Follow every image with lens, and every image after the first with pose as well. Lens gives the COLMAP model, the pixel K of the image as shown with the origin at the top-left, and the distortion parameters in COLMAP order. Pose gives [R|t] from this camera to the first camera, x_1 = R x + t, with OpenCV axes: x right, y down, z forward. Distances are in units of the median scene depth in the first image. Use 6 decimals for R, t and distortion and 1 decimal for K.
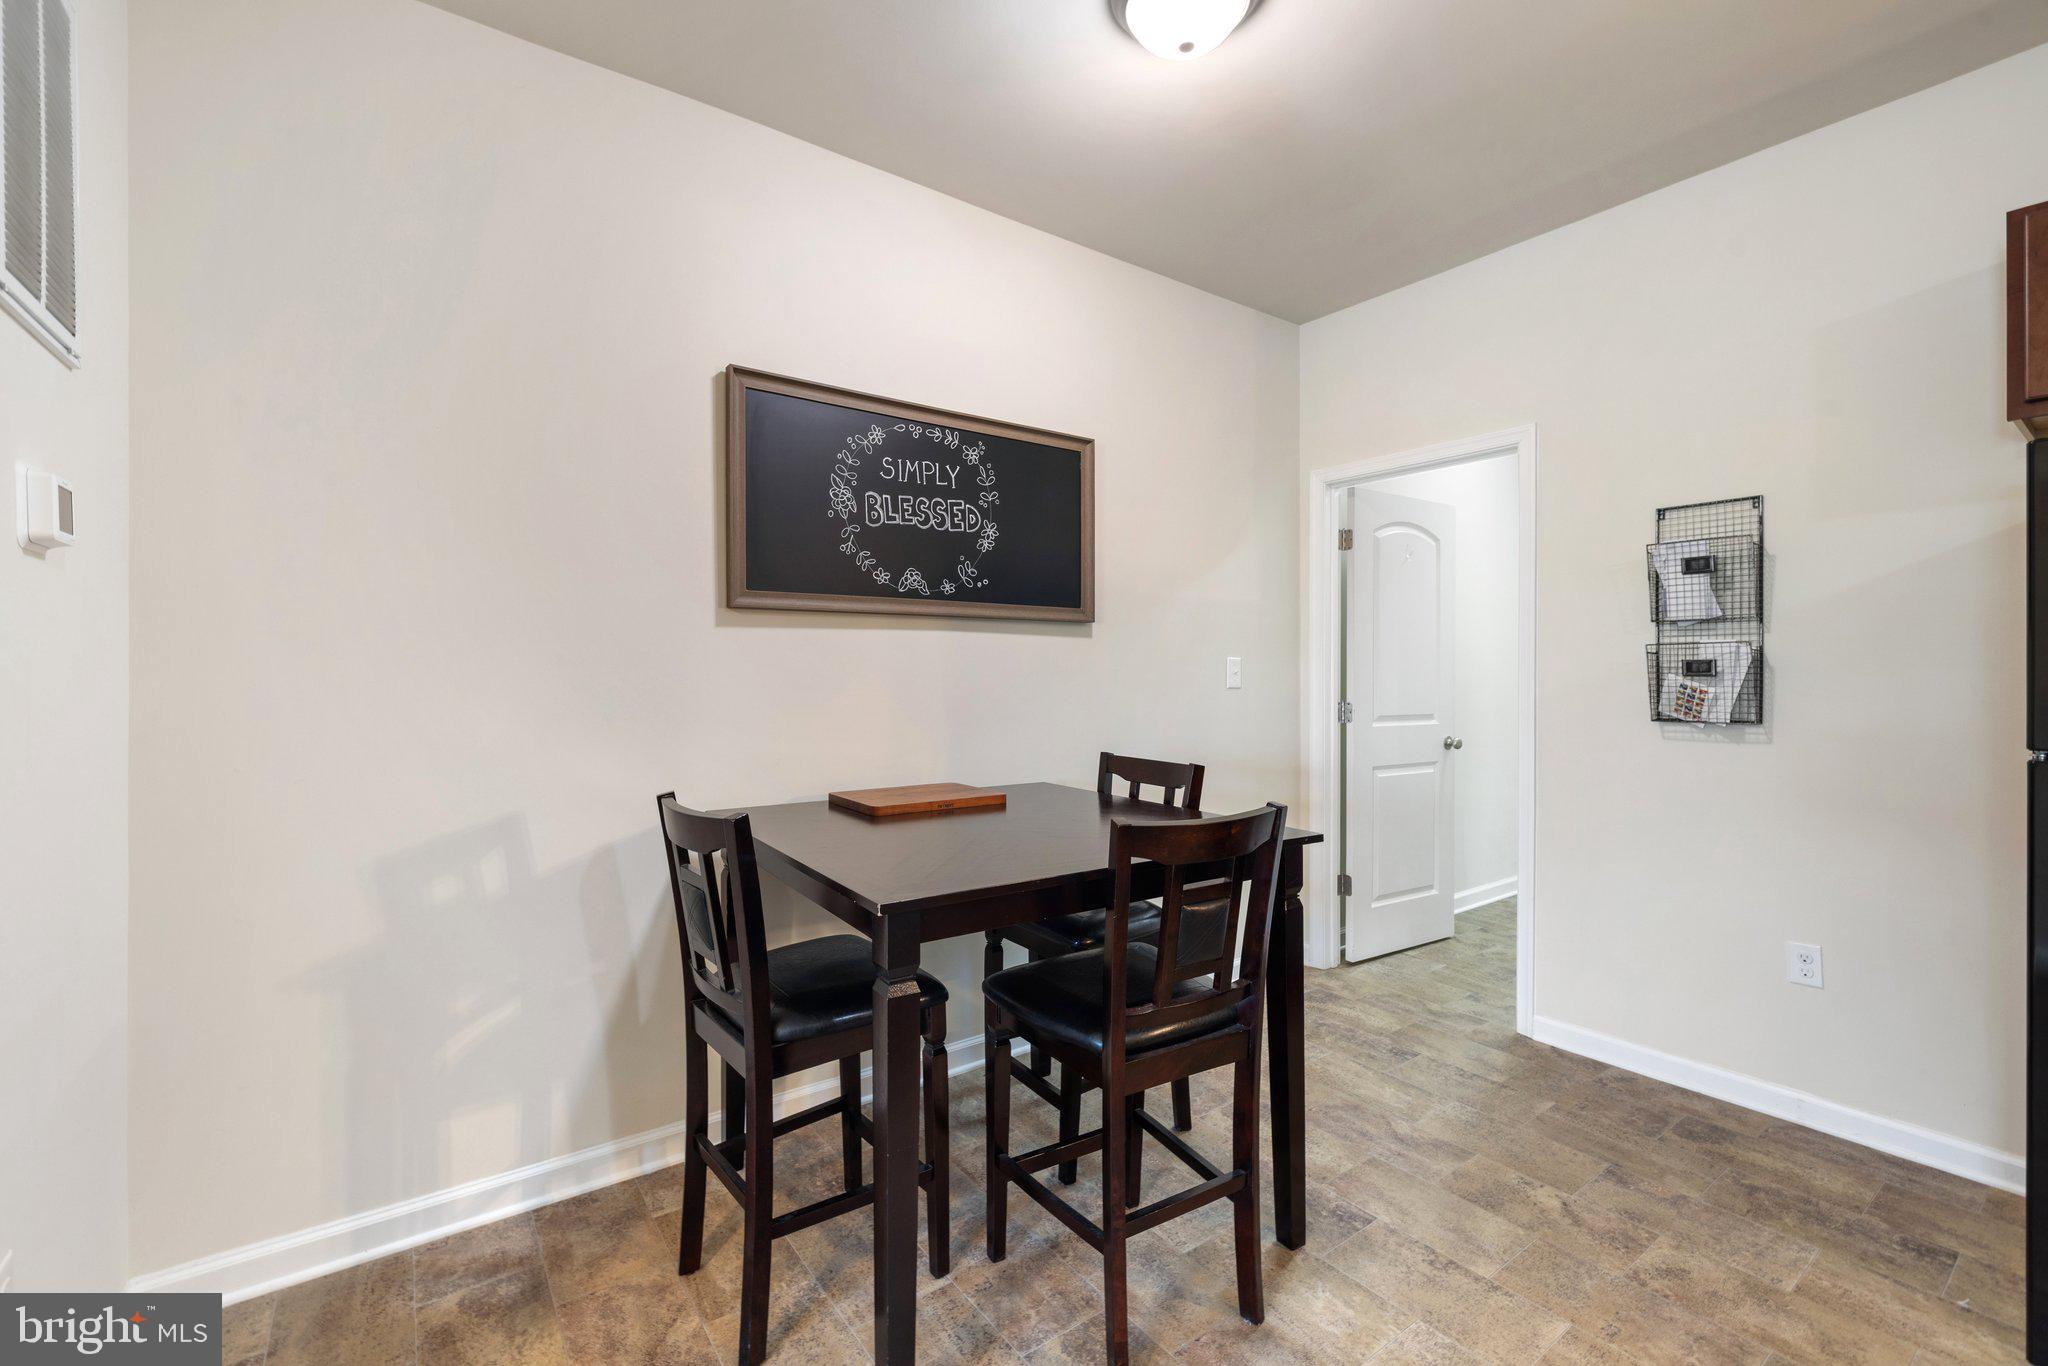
lens RADIAL K [[864.4, 0, 1021.9], [0, 864.4, 676.4], [0, 0, 1]] dist [0.021047, 0.000133]
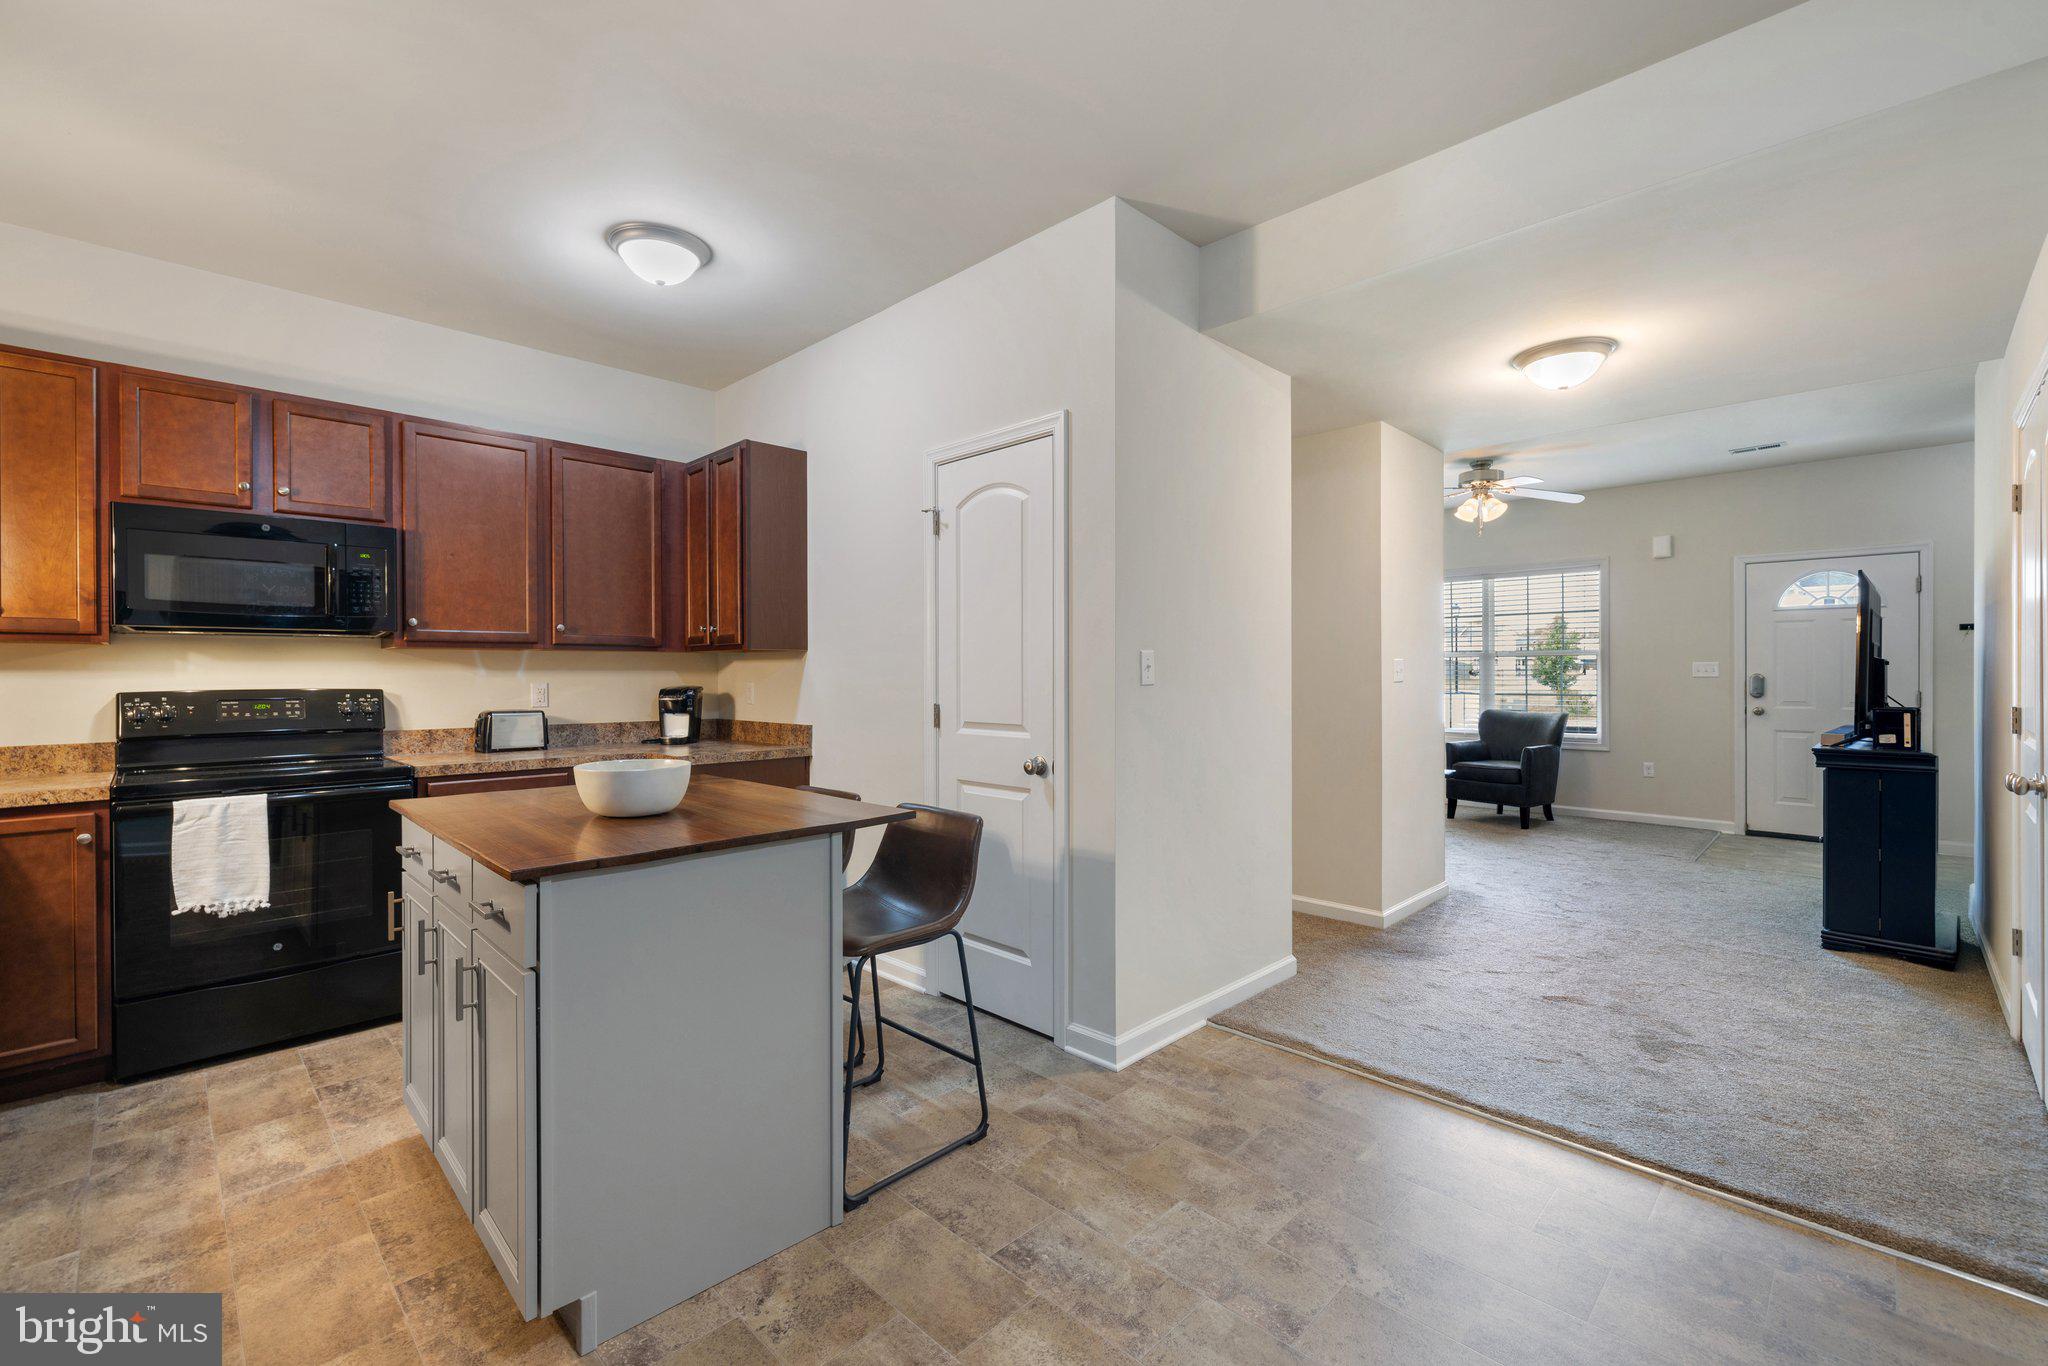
lens RADIAL K [[864.4, 0, 1030.8], [0, 864.4, 677.3], [0, 0, 1]] dist [0.021047, 0.000133]
pose [[-0.986386, 0.023699, -0.162730, 1.067547], [0.024536, 0.999694, -0.003134, 0.011135], [0.162606, -0.007085, -0.986666, 1.818195]]
